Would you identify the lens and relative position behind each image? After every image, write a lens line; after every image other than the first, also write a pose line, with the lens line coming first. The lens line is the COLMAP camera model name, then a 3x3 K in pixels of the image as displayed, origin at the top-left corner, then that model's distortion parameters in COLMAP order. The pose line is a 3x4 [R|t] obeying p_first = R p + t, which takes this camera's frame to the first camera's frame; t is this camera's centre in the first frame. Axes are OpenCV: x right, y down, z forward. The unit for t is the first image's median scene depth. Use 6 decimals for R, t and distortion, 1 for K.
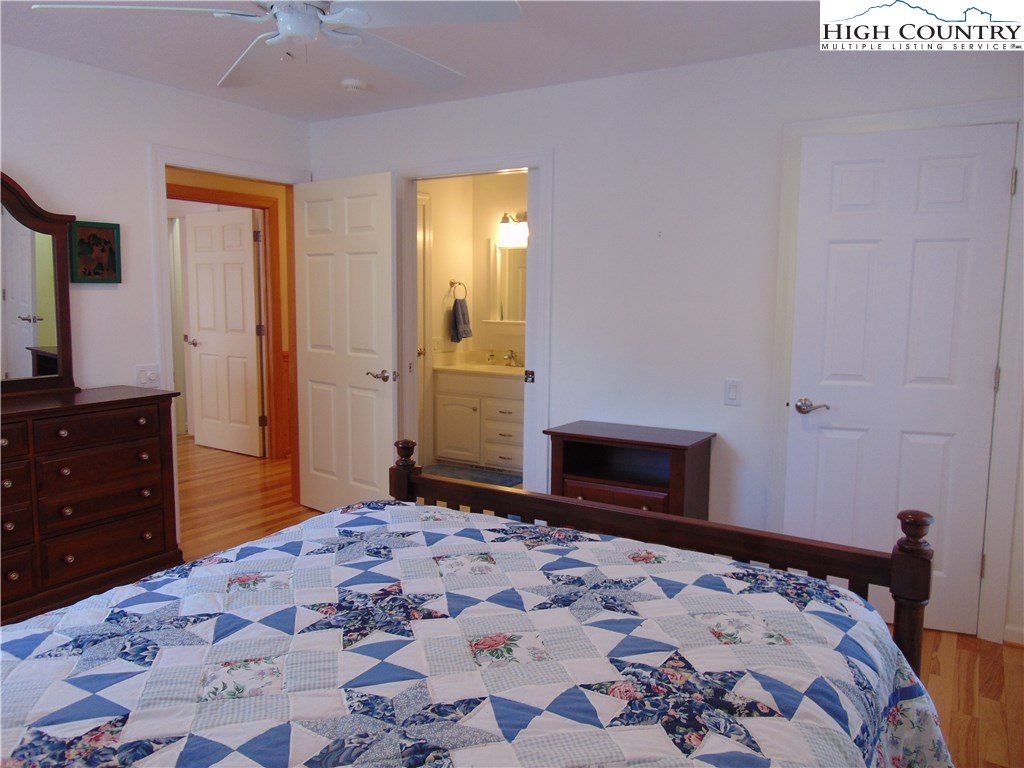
lens RADIAL K [[767.6, 0, 510.3], [0, 767.6, 380.8], [0, 0, 1]] dist [-0.013242, 0.041886]
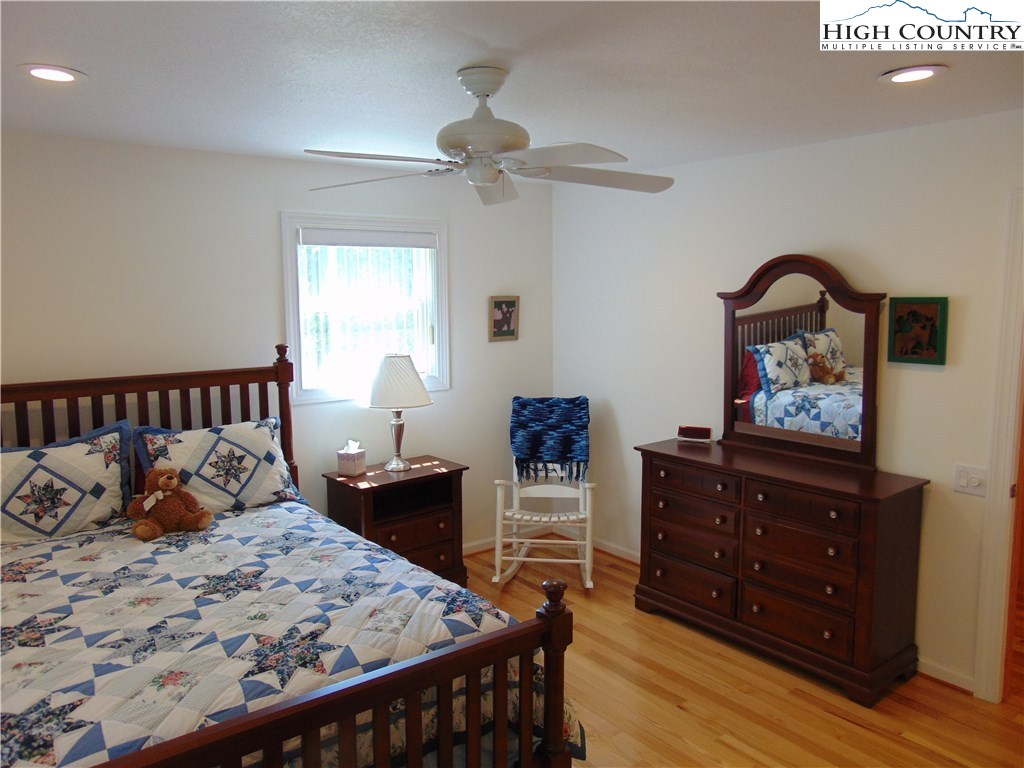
lens RADIAL K [[767.6, 0, 510.1], [0, 767.6, 383.9], [0, 0, 1]] dist [-0.013242, 0.041886]
pose [[-0.353294, 0.115362, -0.928372, 0.492179], [-0.103835, 0.981400, 0.161466, -0.206608], [0.929732, 0.153443, -0.334744, 0.889398]]
